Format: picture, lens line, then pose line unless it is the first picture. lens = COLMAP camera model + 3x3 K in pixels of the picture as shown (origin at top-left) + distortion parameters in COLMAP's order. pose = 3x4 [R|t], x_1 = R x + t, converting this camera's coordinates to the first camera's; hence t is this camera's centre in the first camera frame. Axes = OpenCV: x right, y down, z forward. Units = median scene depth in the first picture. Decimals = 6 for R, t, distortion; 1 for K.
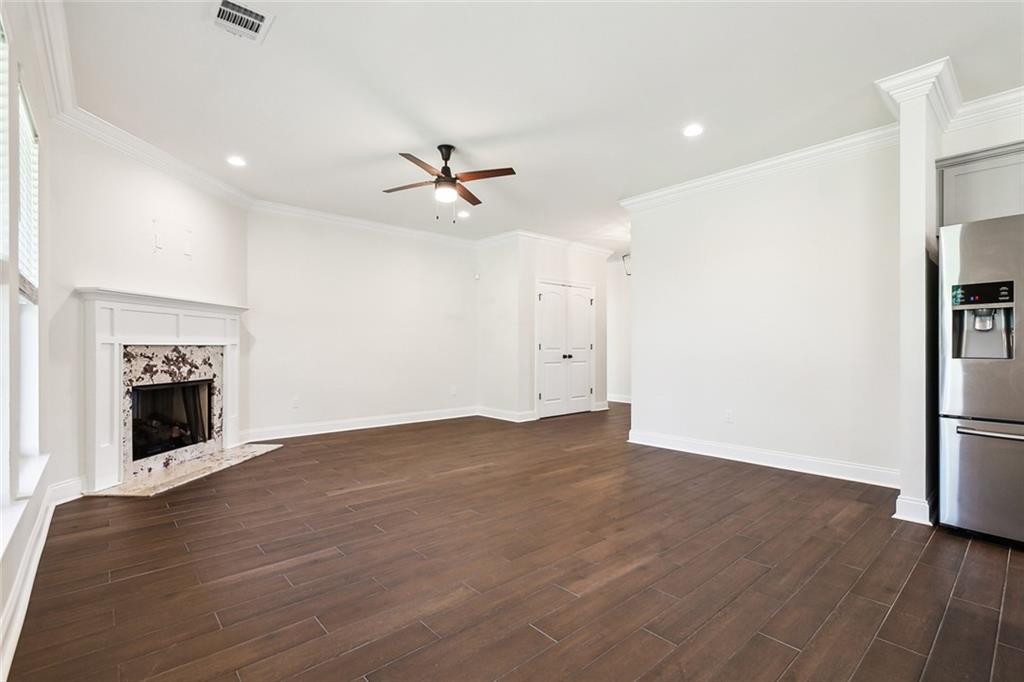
lens RADIAL K [[470.7, 0, 487.4], [0, 470.7, 343.9], [0, 0, 1]] dist [-0.002653, 0.003534]
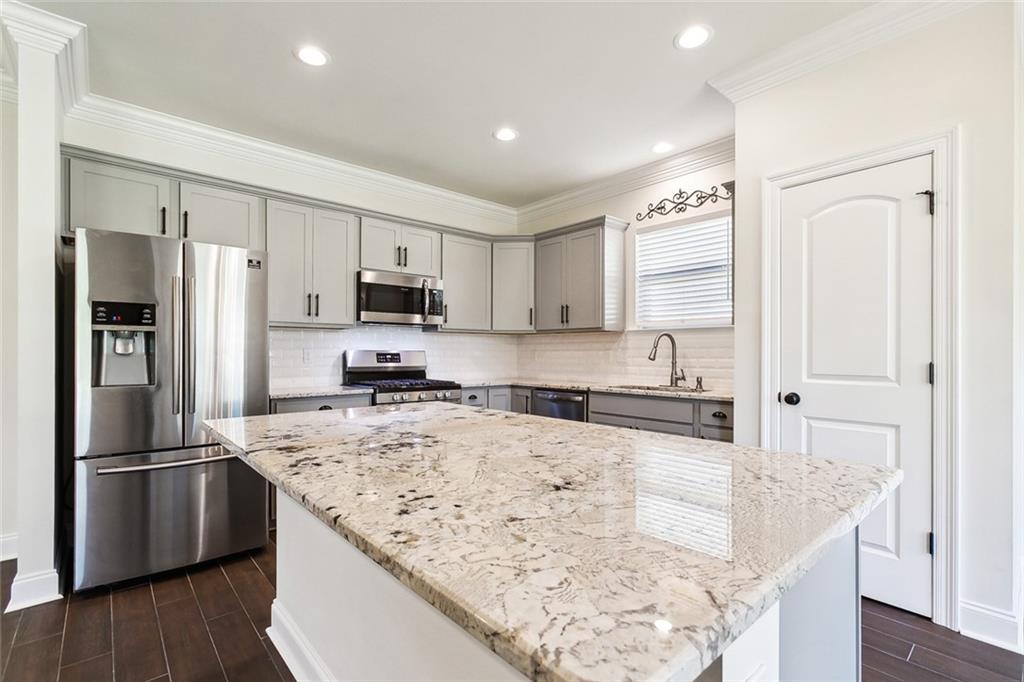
lens RADIAL K [[470.7, 0, 503.2], [0, 470.7, 351.5], [0, 0, 1]] dist [-0.002653, 0.003534]
pose [[-0.064299, 0.003485, 0.997925, 0.065941], [-0.007780, 0.999962, -0.003993, -0.023108], [-0.997900, -0.008021, -0.064269, 0.210421]]
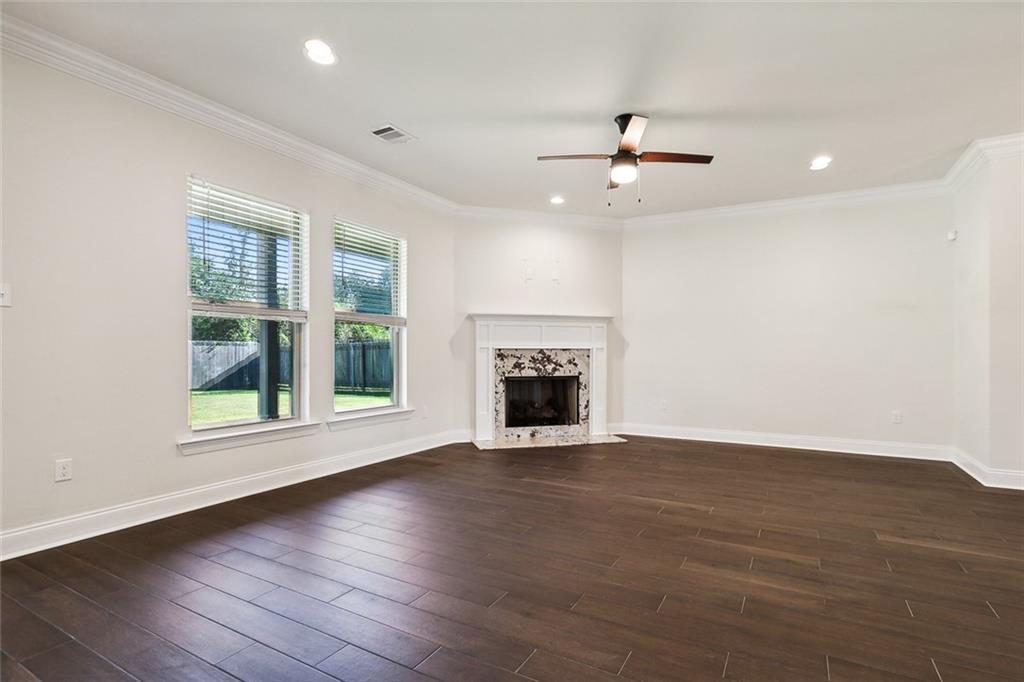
lens RADIAL K [[470.7, 0, 540.3], [0, 470.7, 343.5], [0, 0, 1]] dist [-0.002653, 0.003534]
pose [[0.386713, -0.015115, -0.922076, 0.635293], [0.004558, 0.999885, -0.014479, 0.007794], [0.922189, 0.001396, 0.386737, 0.515552]]
